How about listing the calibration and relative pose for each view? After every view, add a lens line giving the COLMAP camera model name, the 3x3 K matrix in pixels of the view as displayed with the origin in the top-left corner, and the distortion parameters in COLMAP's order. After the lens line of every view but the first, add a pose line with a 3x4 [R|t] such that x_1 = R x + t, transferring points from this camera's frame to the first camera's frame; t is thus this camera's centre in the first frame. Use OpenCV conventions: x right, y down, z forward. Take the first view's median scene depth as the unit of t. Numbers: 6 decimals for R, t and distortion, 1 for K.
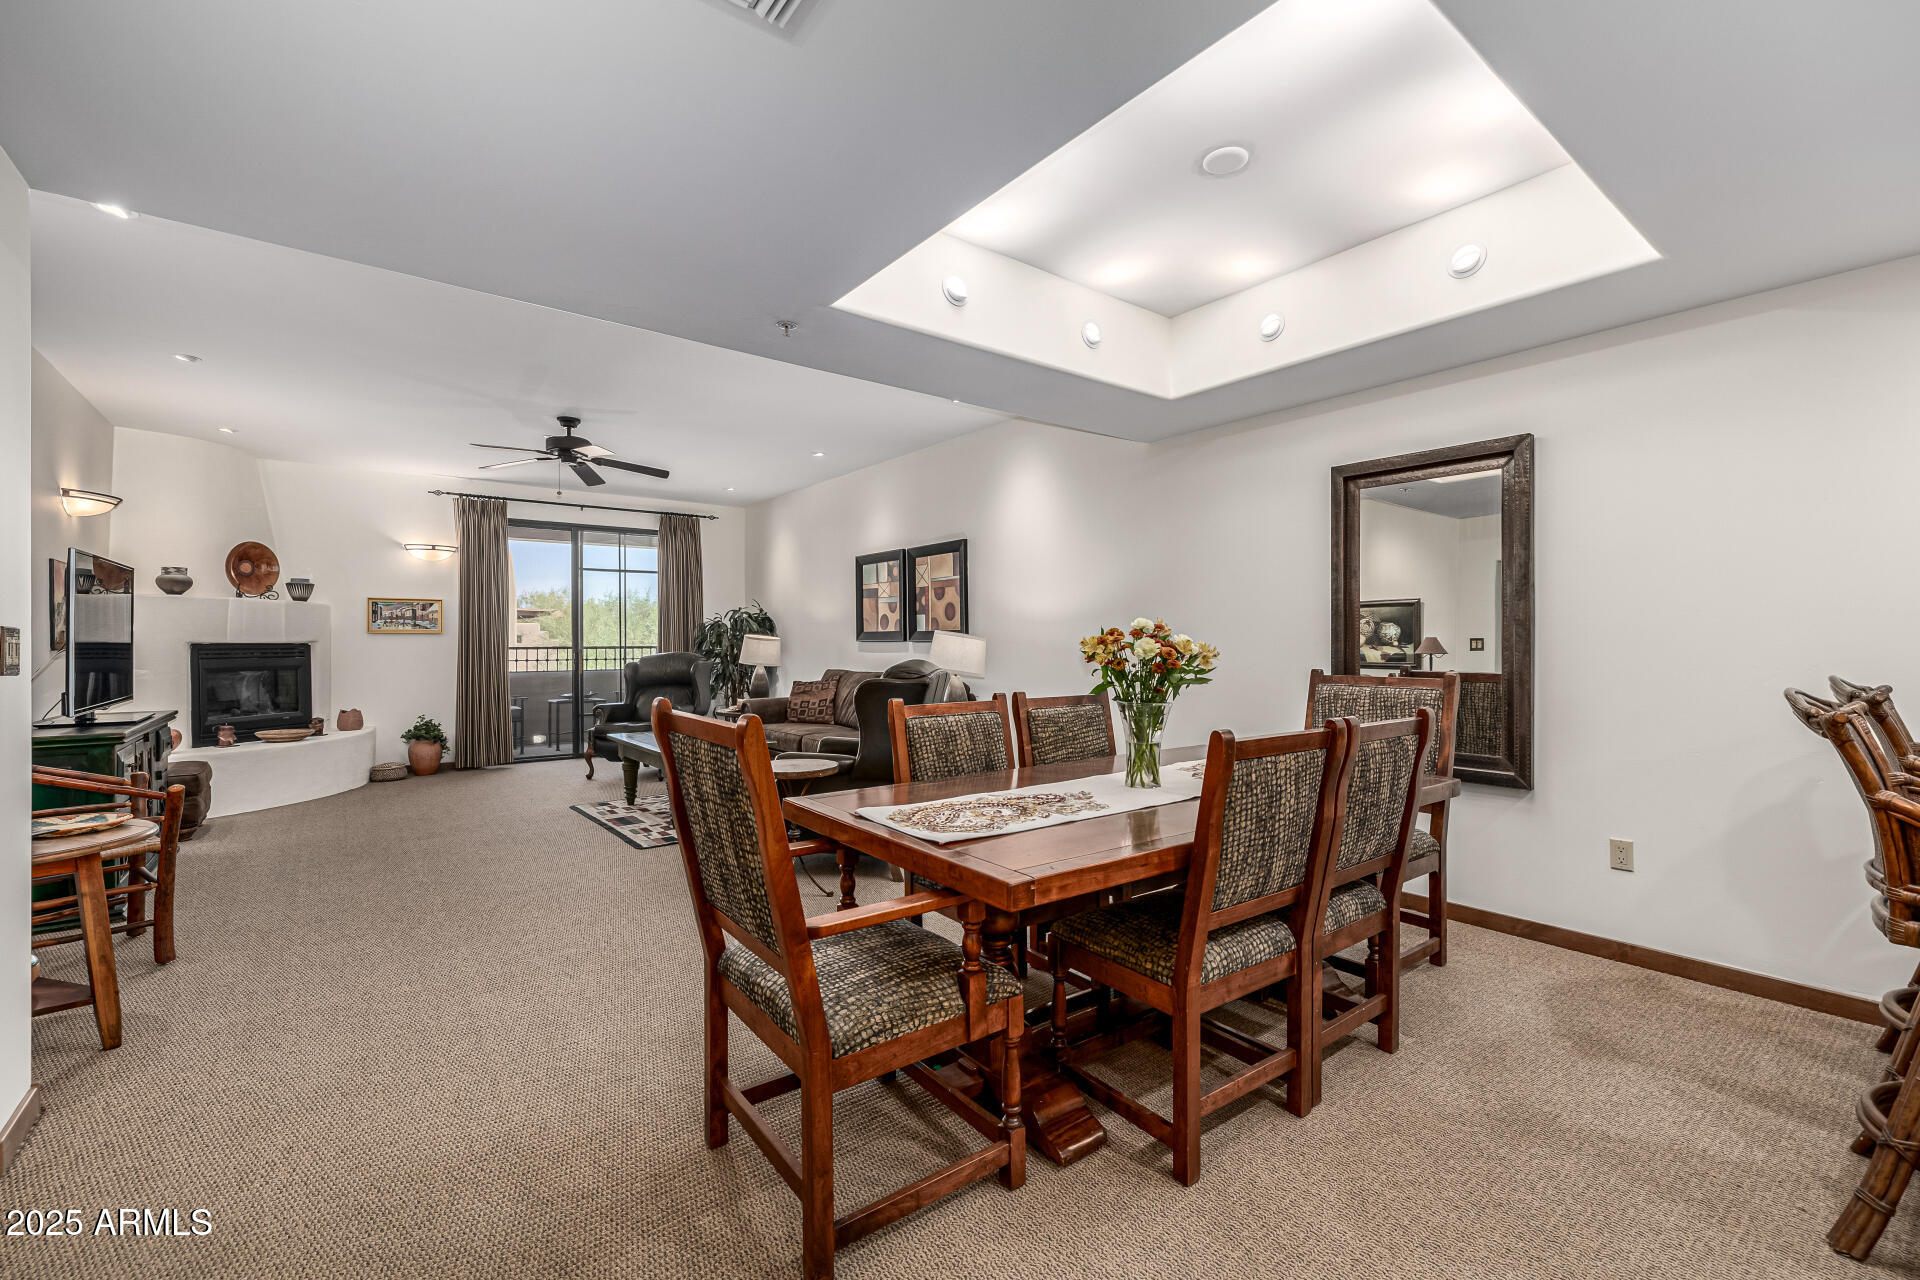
lens RADIAL K [[815.1, 0, 975.1], [0, 815.1, 635.6], [0, 0, 1]] dist [-0.001277, -0.000254]
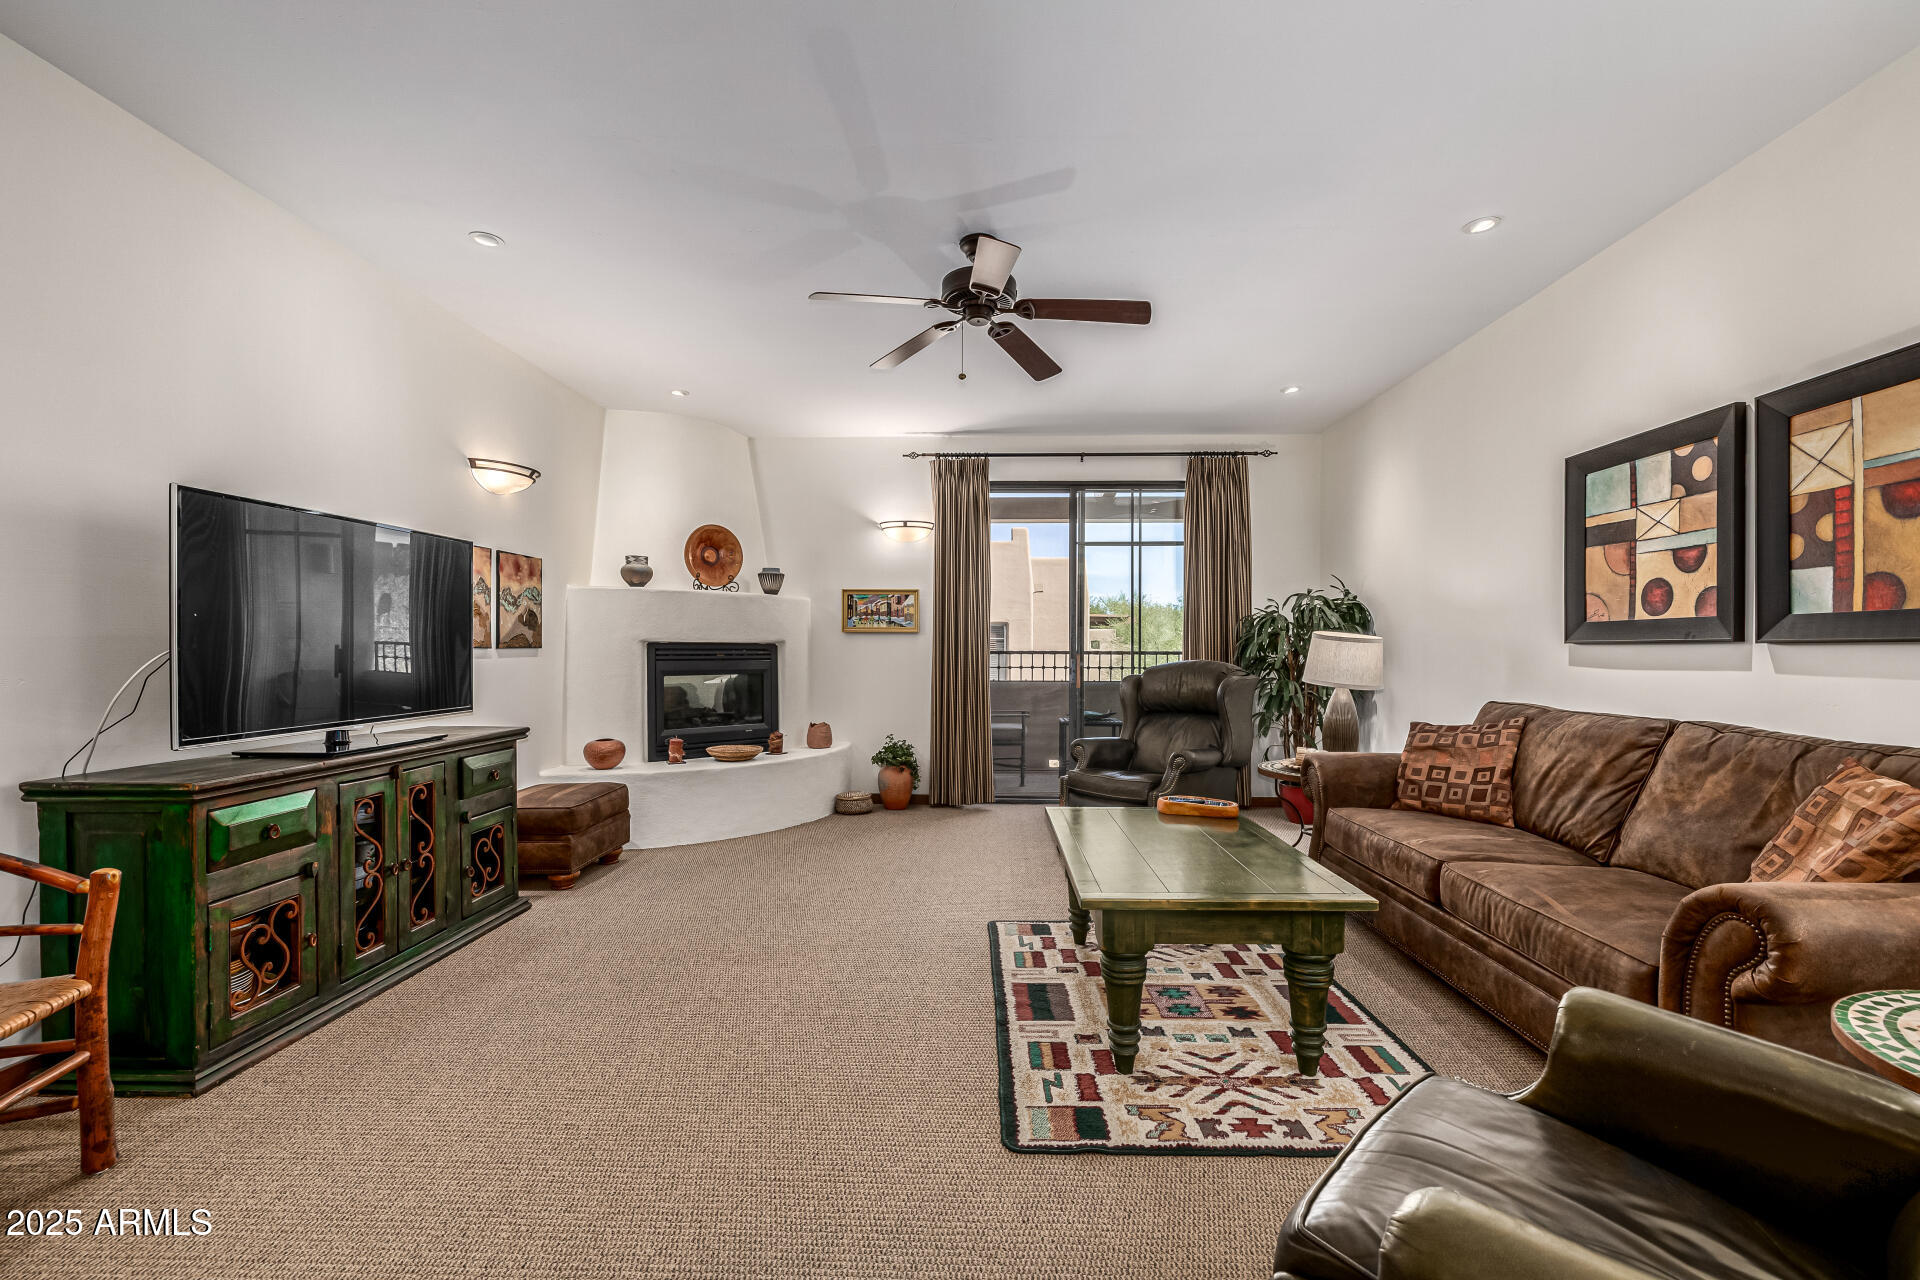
lens RADIAL K [[815.1, 0, 956.6], [0, 815.1, 654.8], [0, 0, 1]] dist [-0.001277, -0.000254]
pose [[0.758207, 0.011644, -0.651910, -0.114013], [-0.001789, 0.999874, 0.015778, 0.007271], [0.652011, -0.010797, 0.758132, 0.460077]]
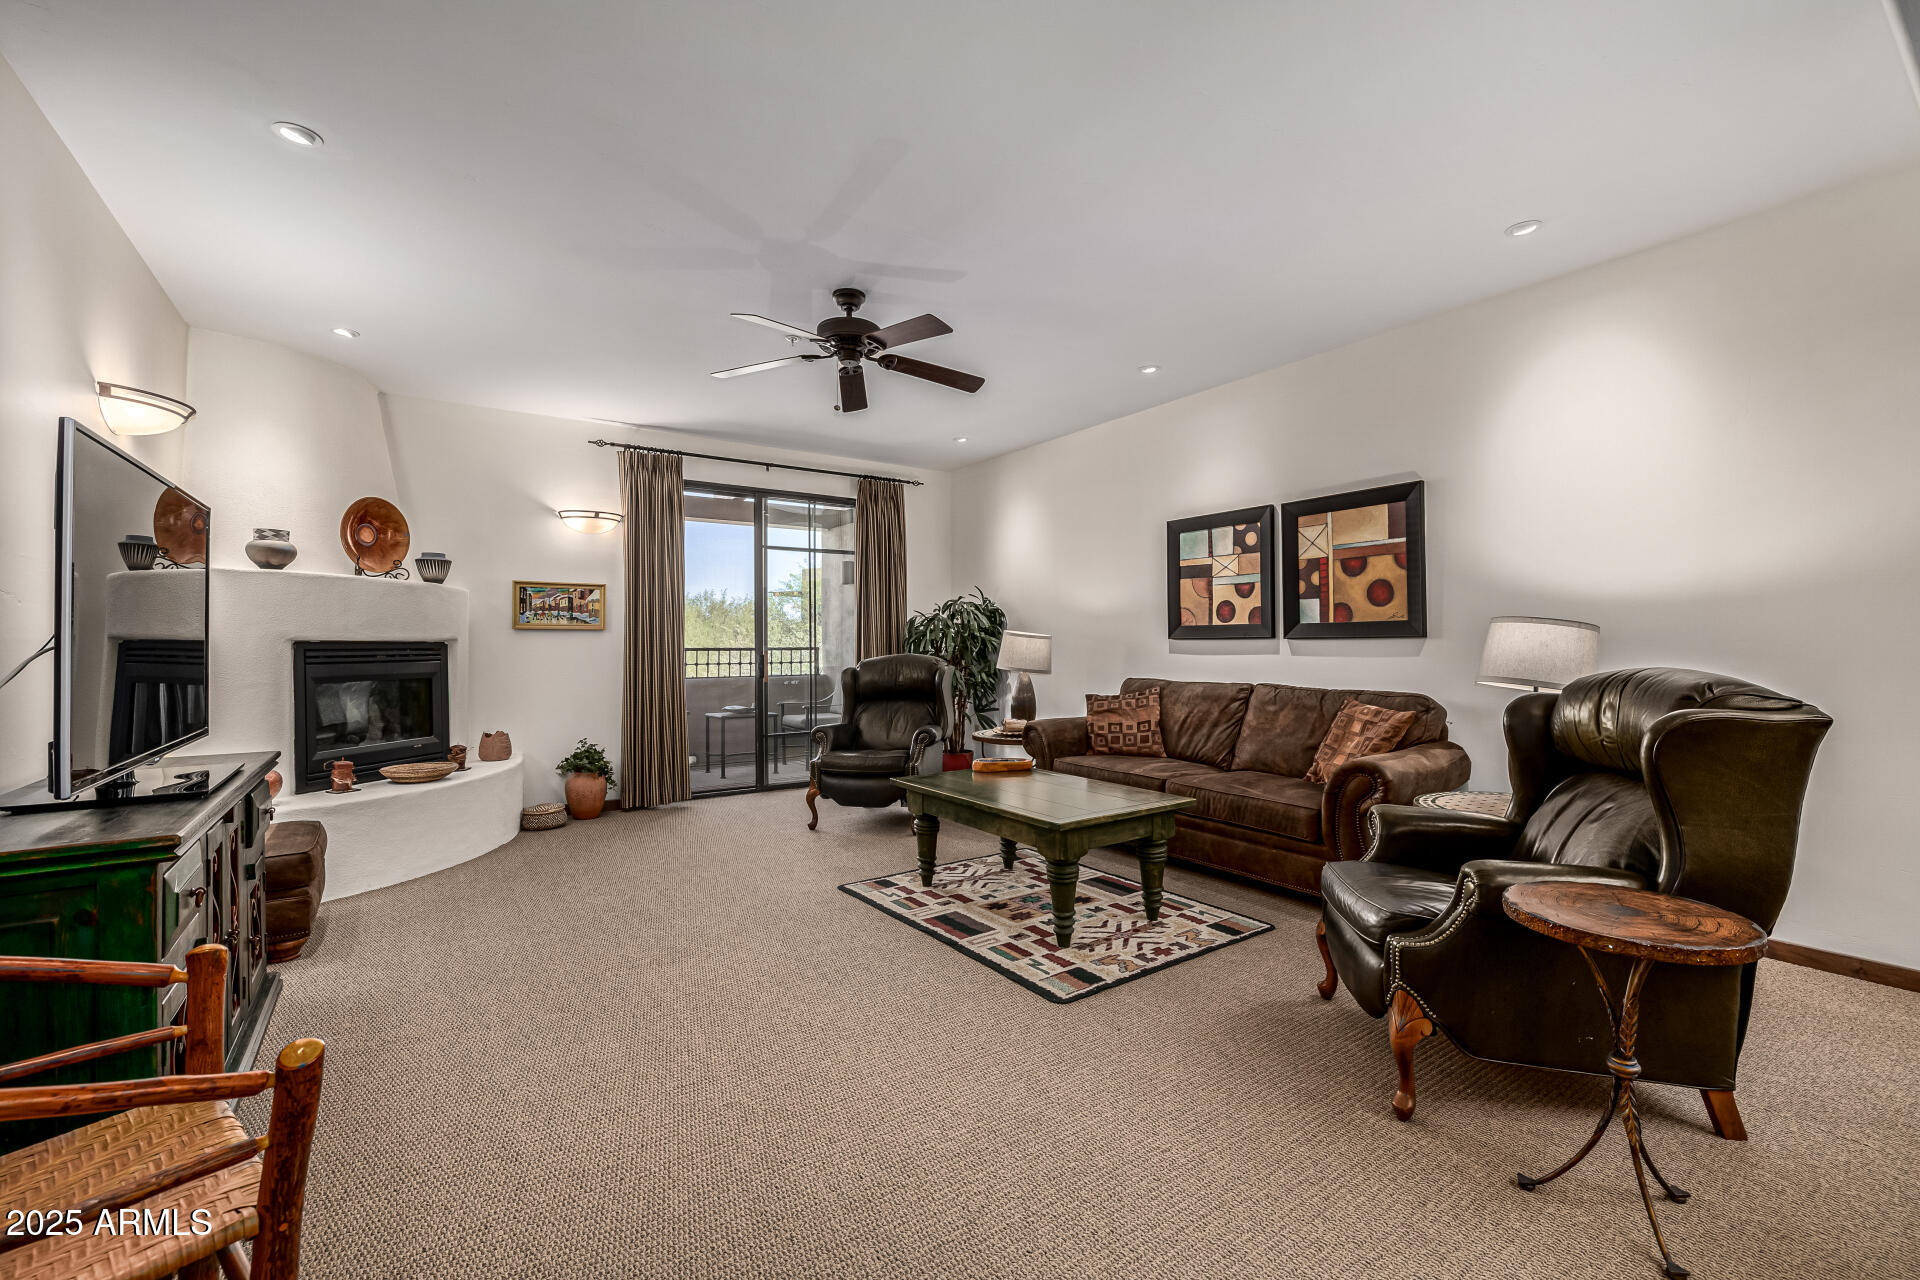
lens RADIAL K [[815.1, 0, 972.1], [0, 815.1, 636.4], [0, 0, 1]] dist [-0.001277, -0.000254]
pose [[0.998170, -0.000833, -0.060462, -0.294698], [0.000680, 0.999997, -0.002552, 0.006470], [0.060464, 0.002507, 0.998167, 0.293015]]
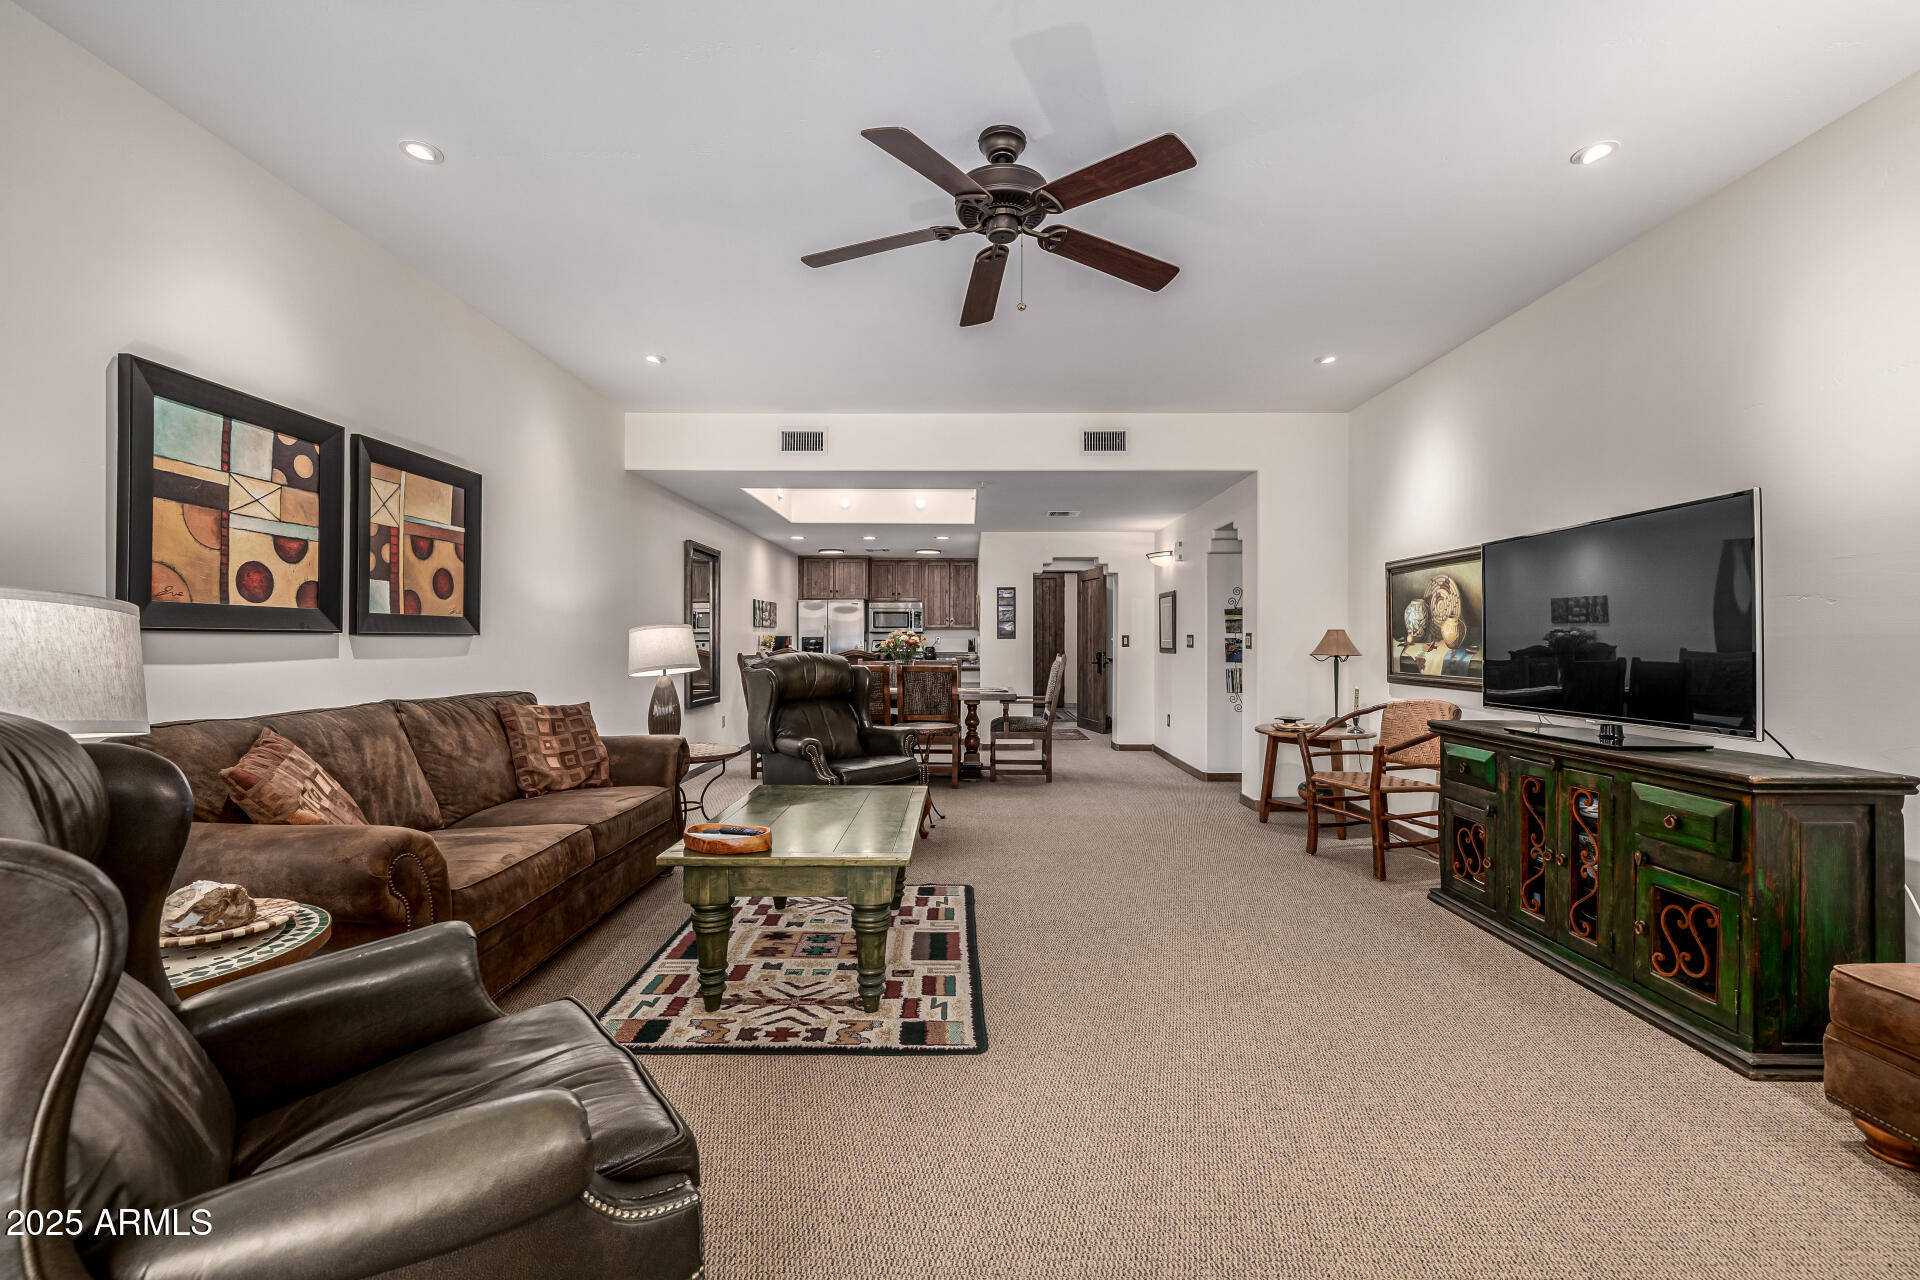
lens RADIAL K [[815.1, 0, 960.8], [0, 815.1, 634.8], [0, 0, 1]] dist [-0.001277, -0.000254]
pose [[-0.777173, 0.007122, 0.629246, -0.624695], [-0.003327, 0.999875, -0.015425, 0.013186], [-0.629278, -0.014081, -0.777053, 1.116807]]
